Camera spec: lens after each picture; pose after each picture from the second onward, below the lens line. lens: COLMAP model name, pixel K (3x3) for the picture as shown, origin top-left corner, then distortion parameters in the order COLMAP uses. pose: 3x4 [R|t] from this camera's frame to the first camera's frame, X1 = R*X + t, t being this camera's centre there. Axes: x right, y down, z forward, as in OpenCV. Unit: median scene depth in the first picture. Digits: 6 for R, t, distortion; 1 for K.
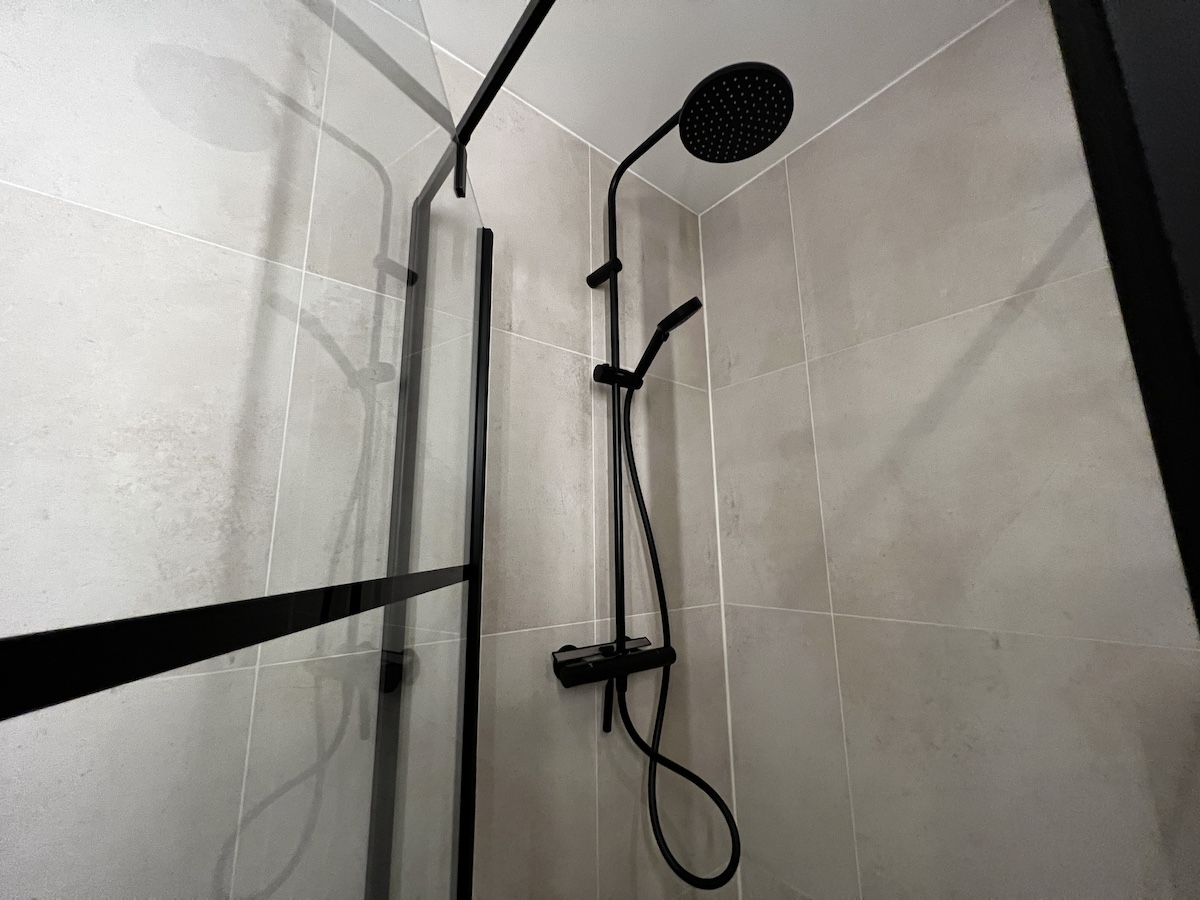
lens RADIAL K [[483.3, 0, 600.0], [0, 483.3, 450.0], [0, 0, 1]] dist [-0.001040, -0.000270]
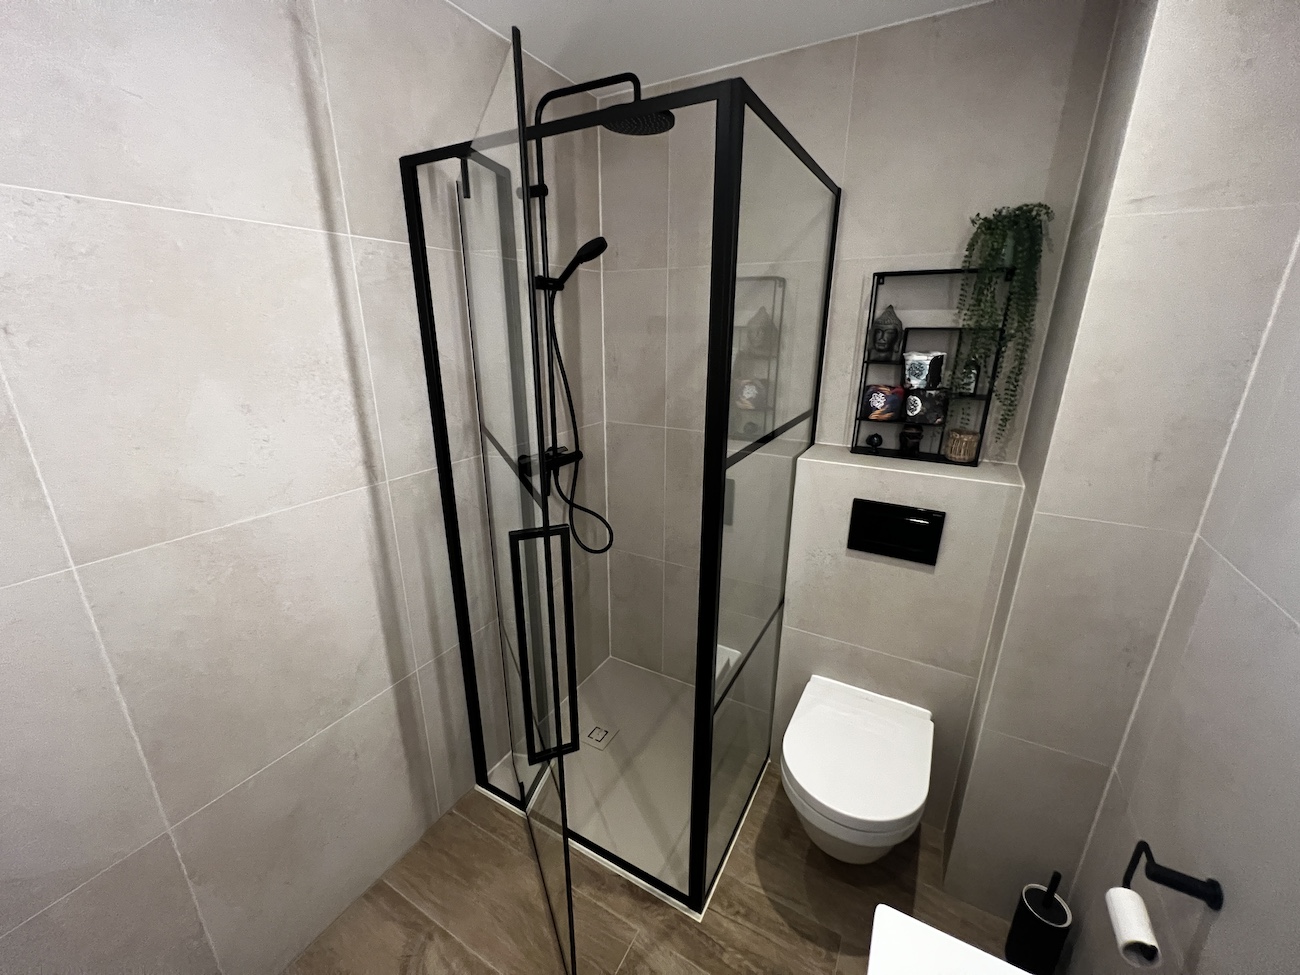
lens RADIAL K [[523.5, 0, 650.0], [0, 523.5, 487.5], [0, 0, 1]] dist [-0.001040, -0.000270]
pose [[0.930228, -0.094011, 0.354735, -0.296134], [-0.088755, 0.880300, 0.466041, -0.377040], [-0.356087, -0.465009, 0.810536, -0.684221]]
